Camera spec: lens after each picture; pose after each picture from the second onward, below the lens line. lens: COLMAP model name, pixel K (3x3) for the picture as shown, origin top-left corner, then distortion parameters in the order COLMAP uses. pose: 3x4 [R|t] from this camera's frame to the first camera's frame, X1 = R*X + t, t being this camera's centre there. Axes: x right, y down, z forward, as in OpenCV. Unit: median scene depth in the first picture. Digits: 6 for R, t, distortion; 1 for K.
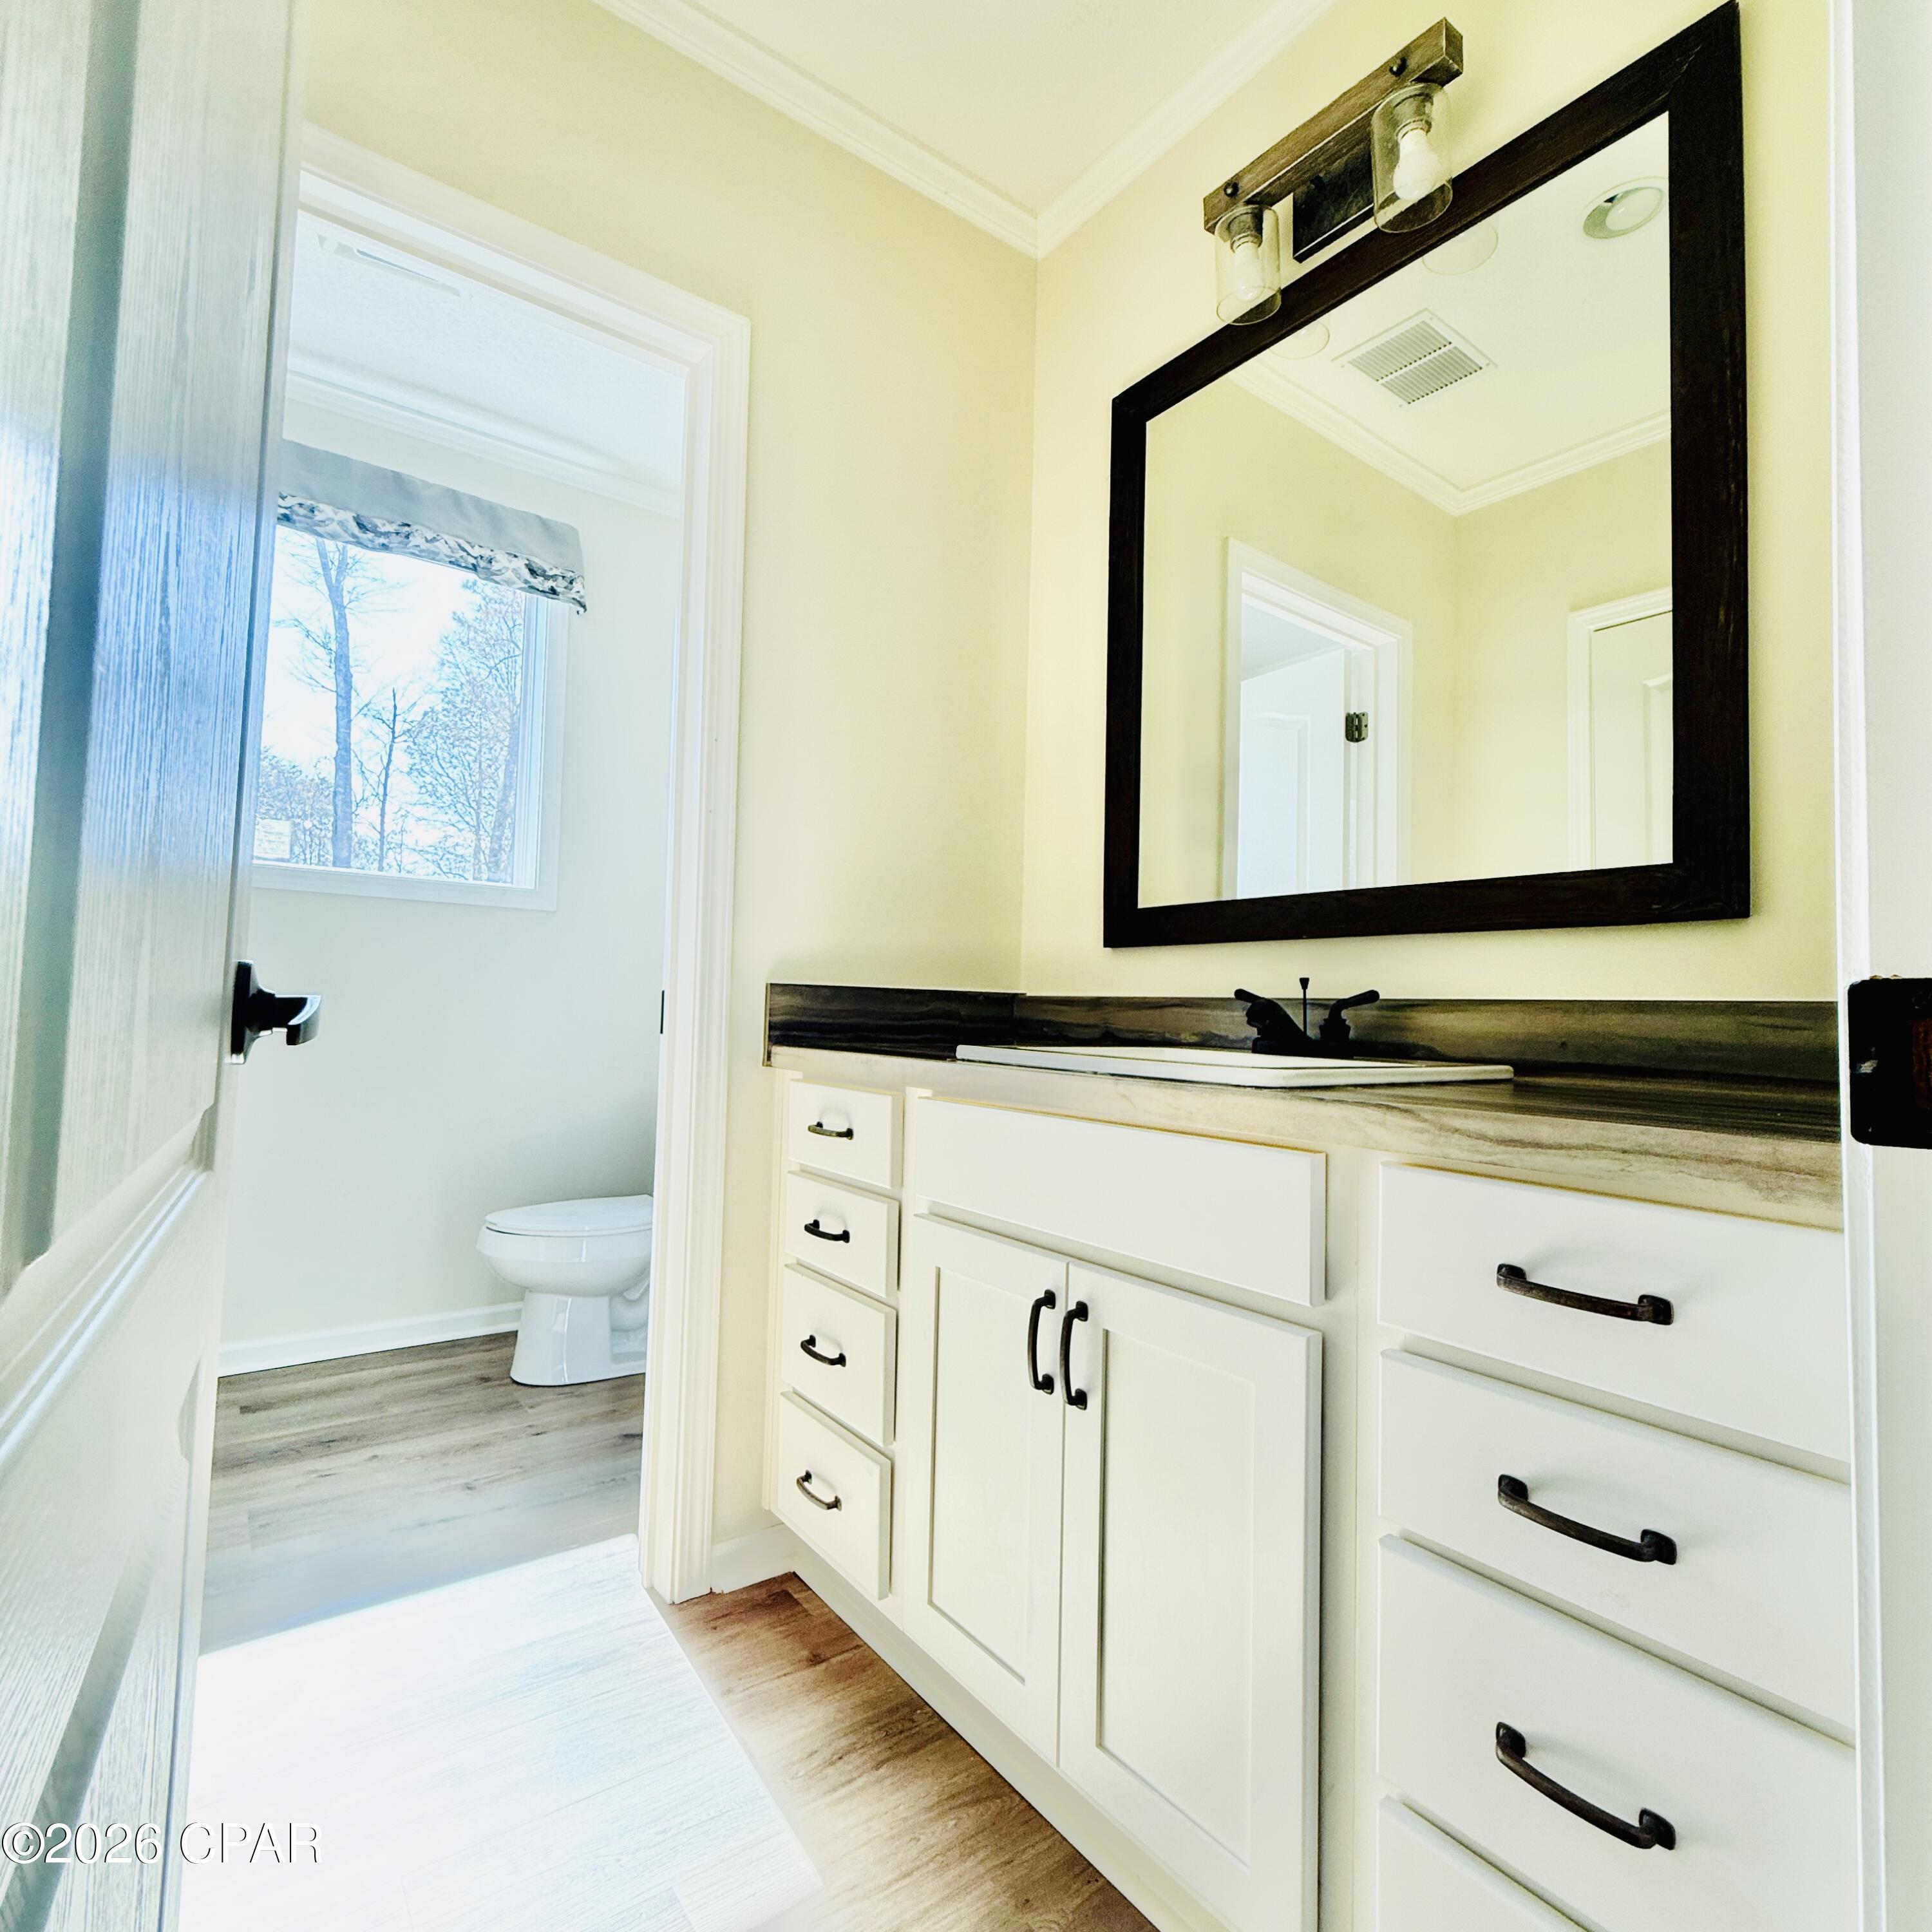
lens RADIAL K [[1036.7, 0, 963.8], [0, 1036.7, 952.9], [0, 0, 1]] dist [0.002409, -0.001776]
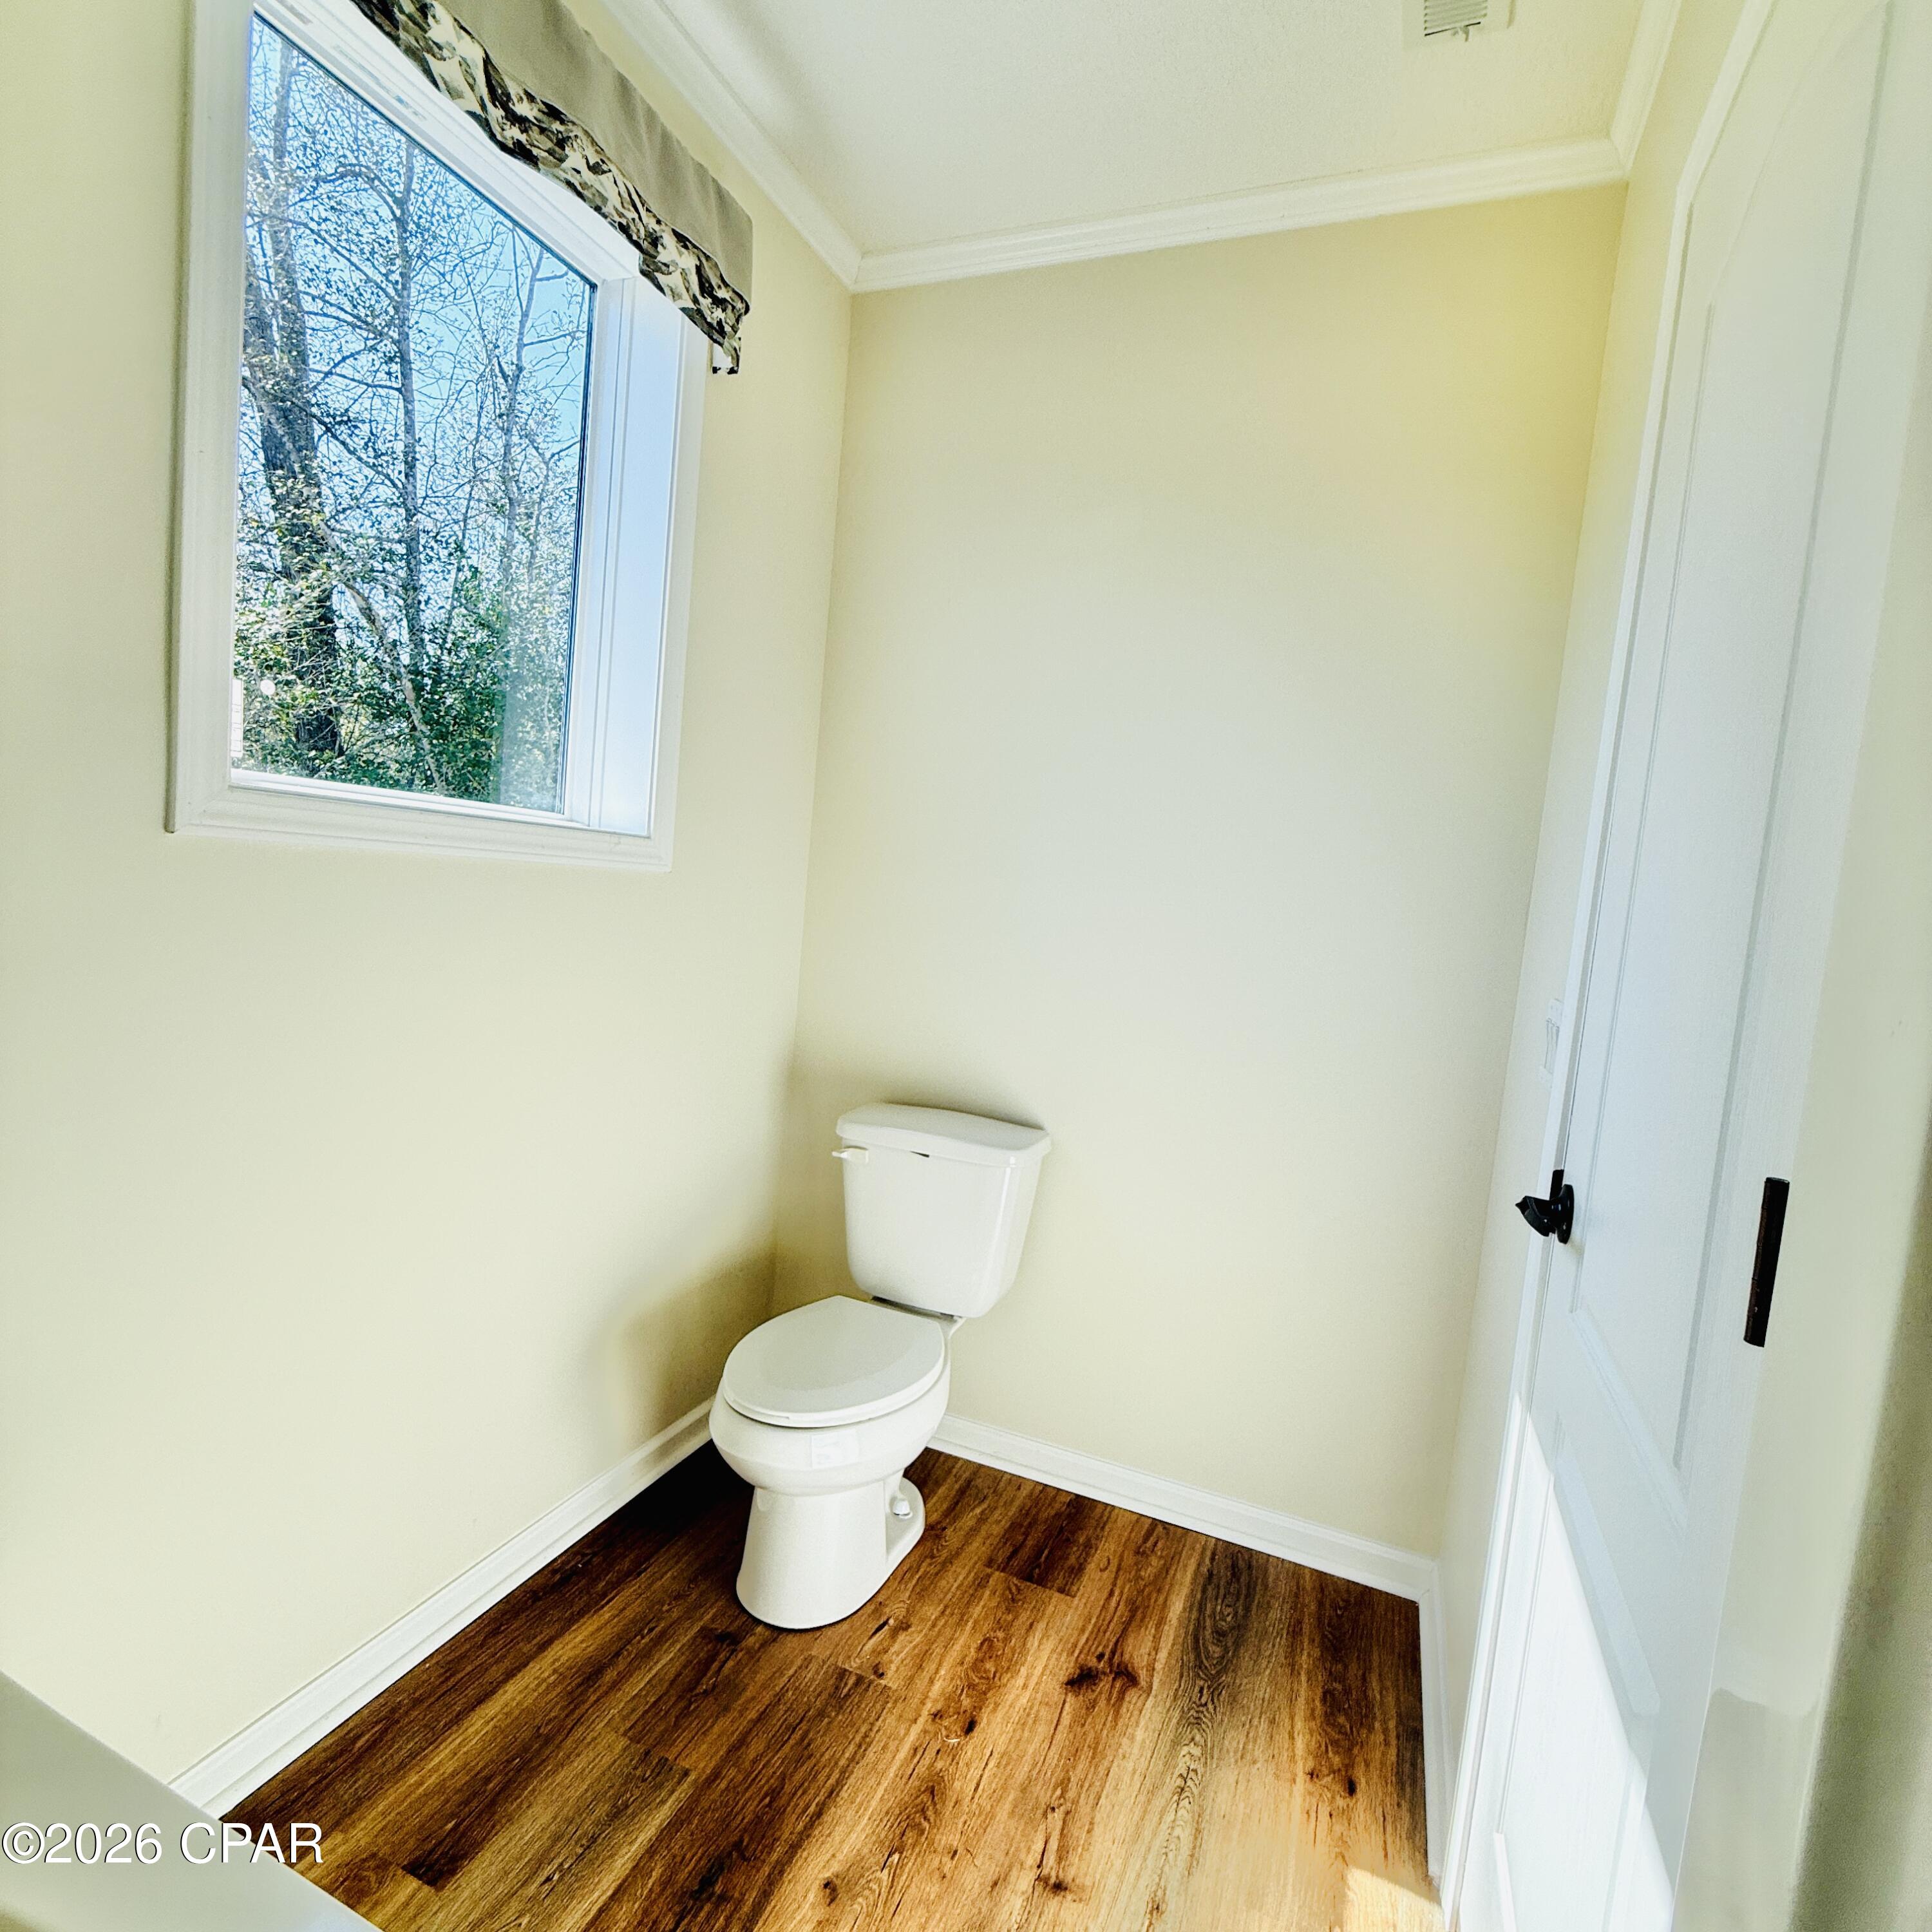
lens RADIAL K [[1036.7, 0, 963.5], [0, 1036.7, 960.6], [0, 0, 1]] dist [0.002409, -0.001776]
pose [[0.855856, 0.012813, 0.517055, -0.619706], [-0.096224, 0.986184, 0.134838, -0.098311], [-0.508184, -0.165155, 0.845265, 0.410487]]
